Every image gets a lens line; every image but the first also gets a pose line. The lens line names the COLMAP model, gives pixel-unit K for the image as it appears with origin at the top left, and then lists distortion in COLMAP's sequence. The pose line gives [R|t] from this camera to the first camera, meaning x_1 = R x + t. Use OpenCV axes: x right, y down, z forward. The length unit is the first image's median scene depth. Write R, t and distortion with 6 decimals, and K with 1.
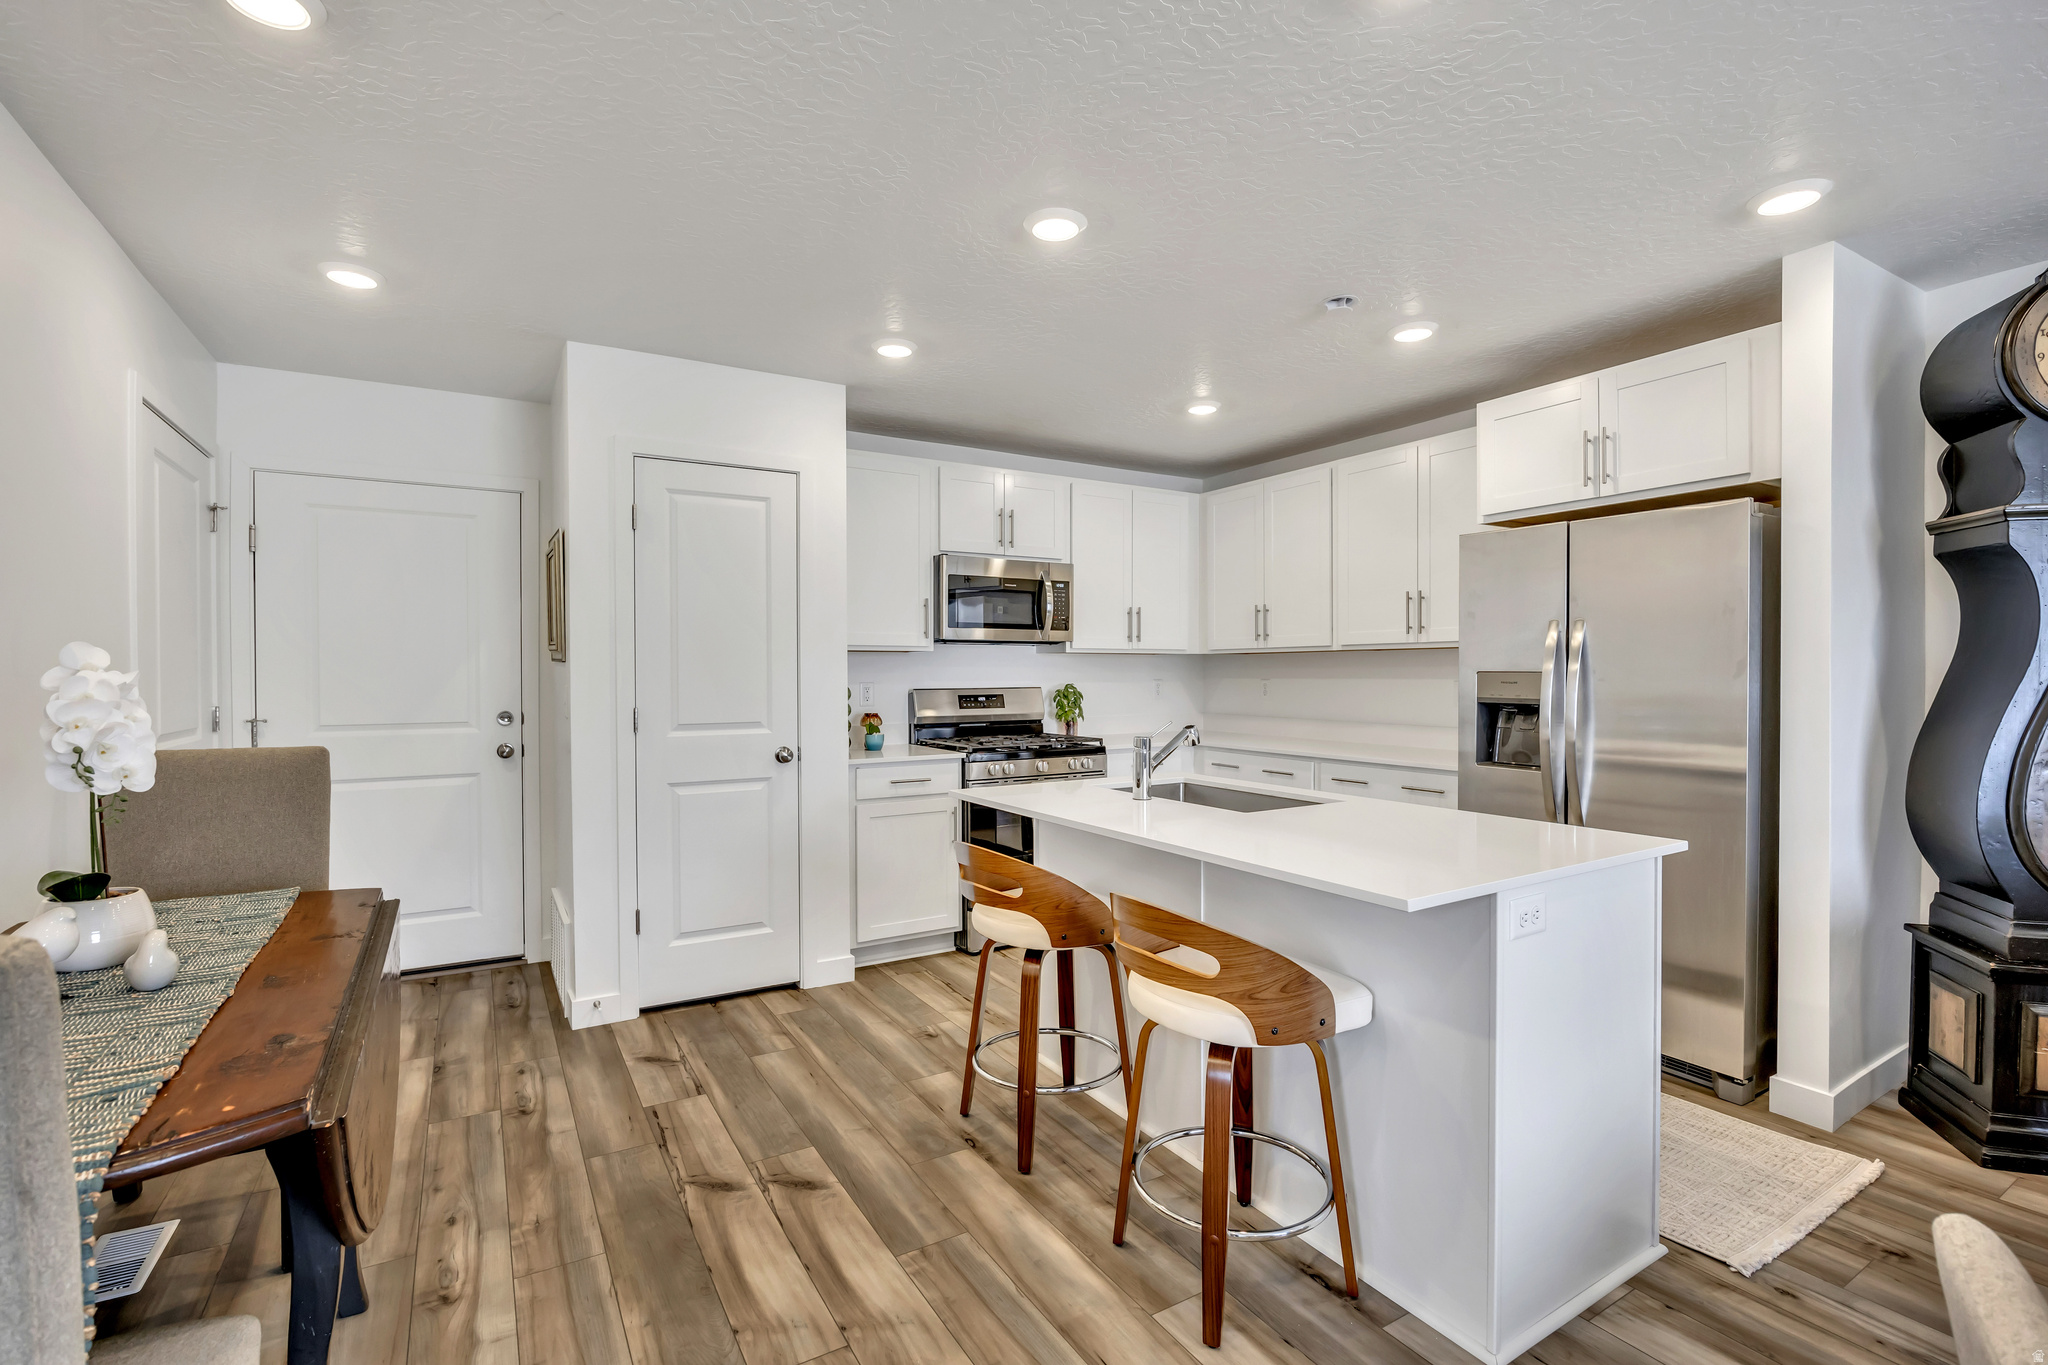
lens RADIAL K [[929.0, 0, 1016.8], [0, 929.0, 677.6], [0, 0, 1]] dist [-0.010836, -0.000664]
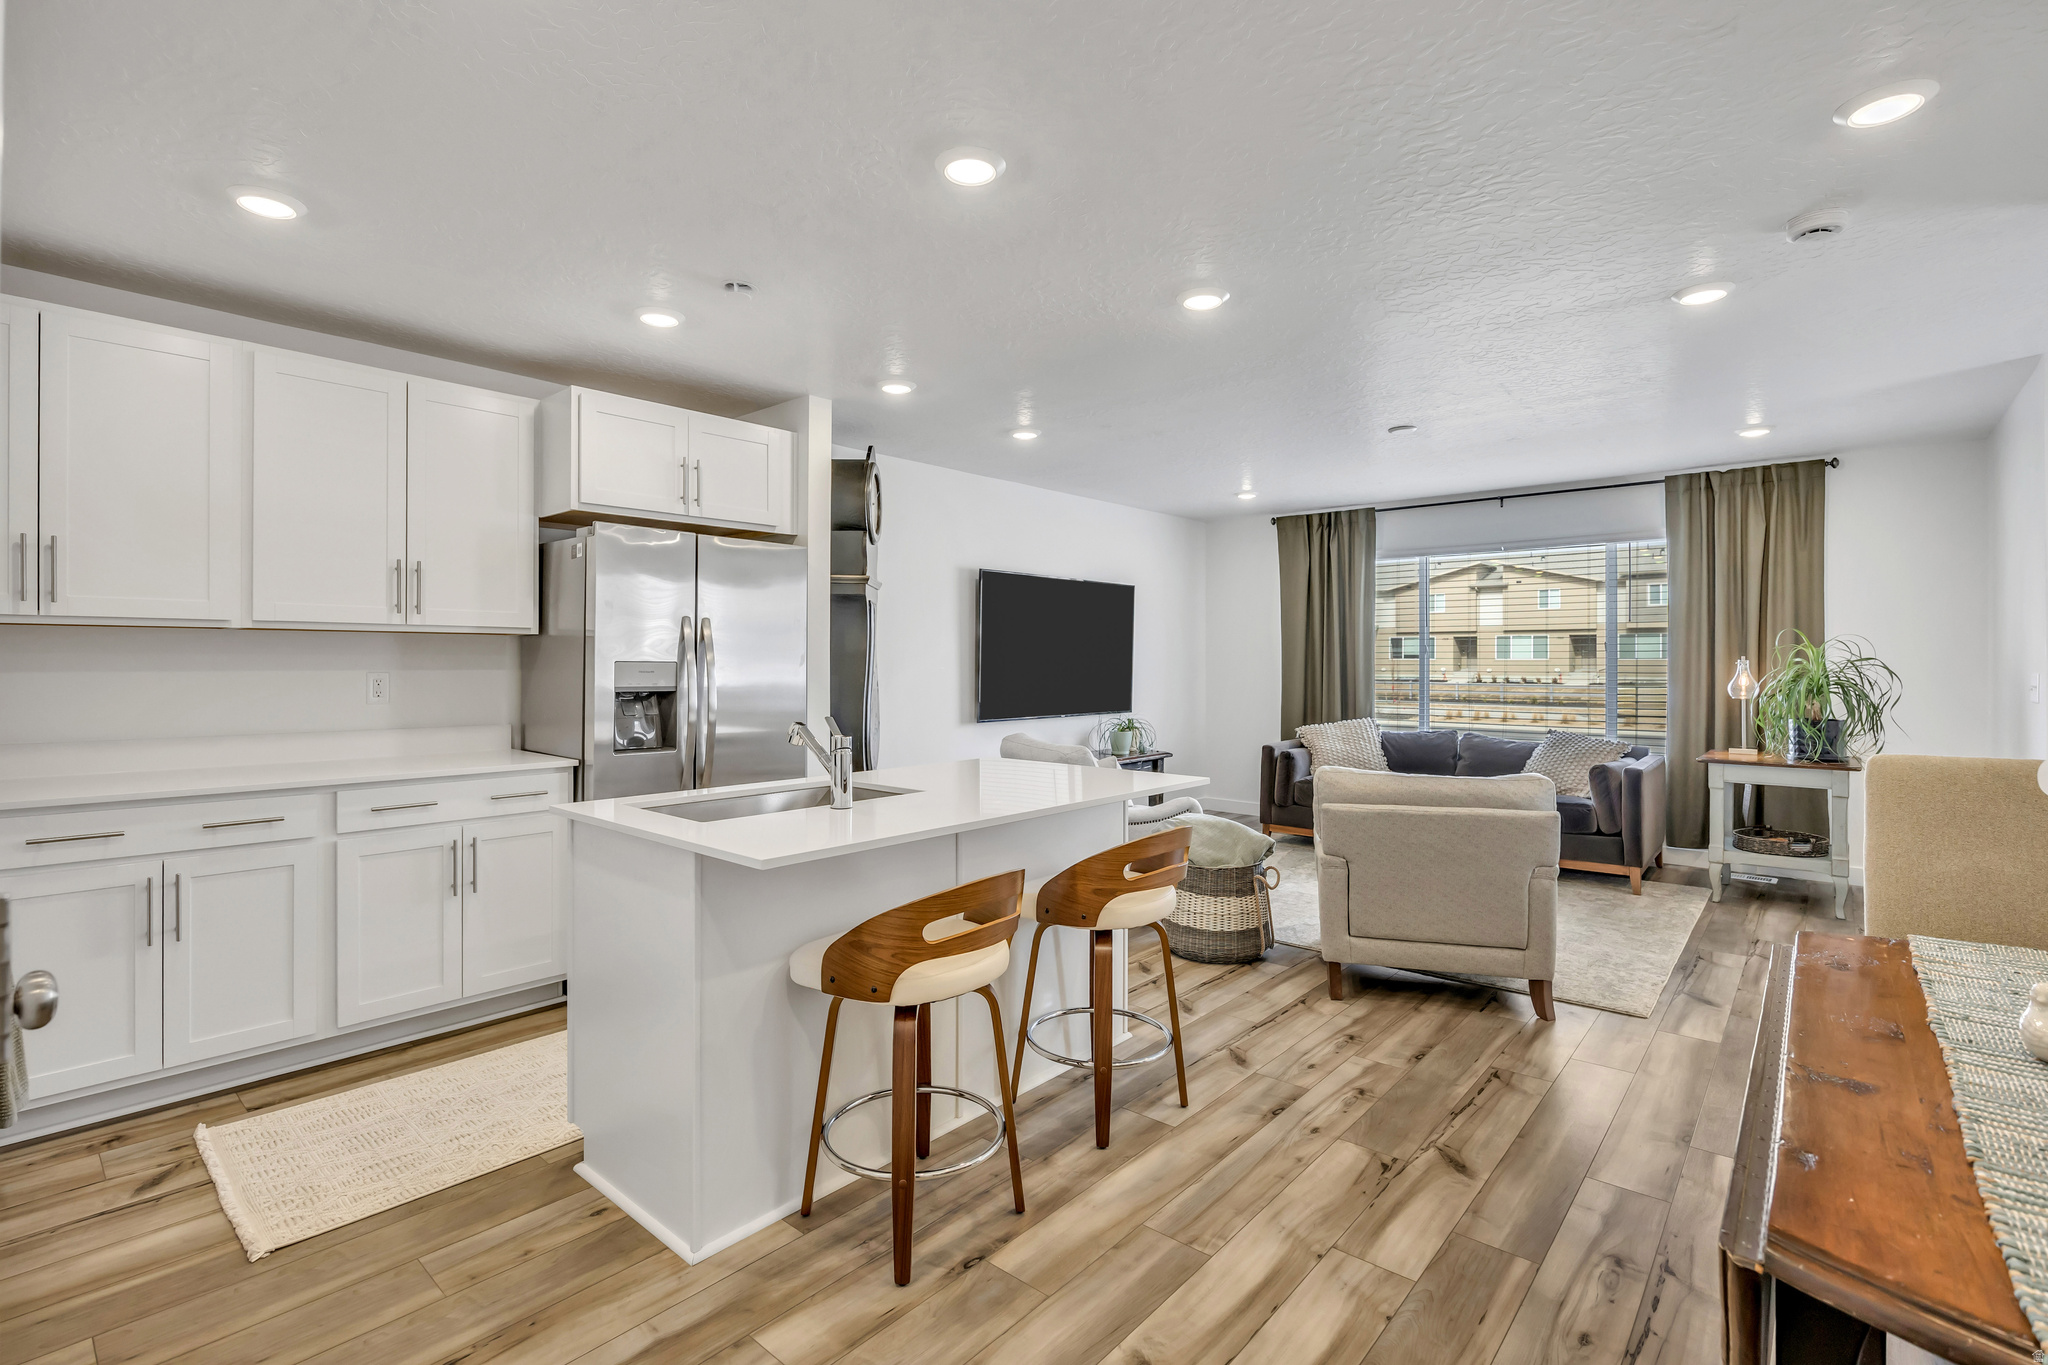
lens RADIAL K [[929.0, 0, 1027.9], [0, 929.0, 652.7], [0, 0, 1]] dist [-0.010836, -0.000664]
pose [[-0.306091, 0.010780, 0.951941, -0.653591], [0.004078, 0.999942, -0.010012, -0.003923], [-0.951993, 0.000817, -0.306117, 0.958078]]
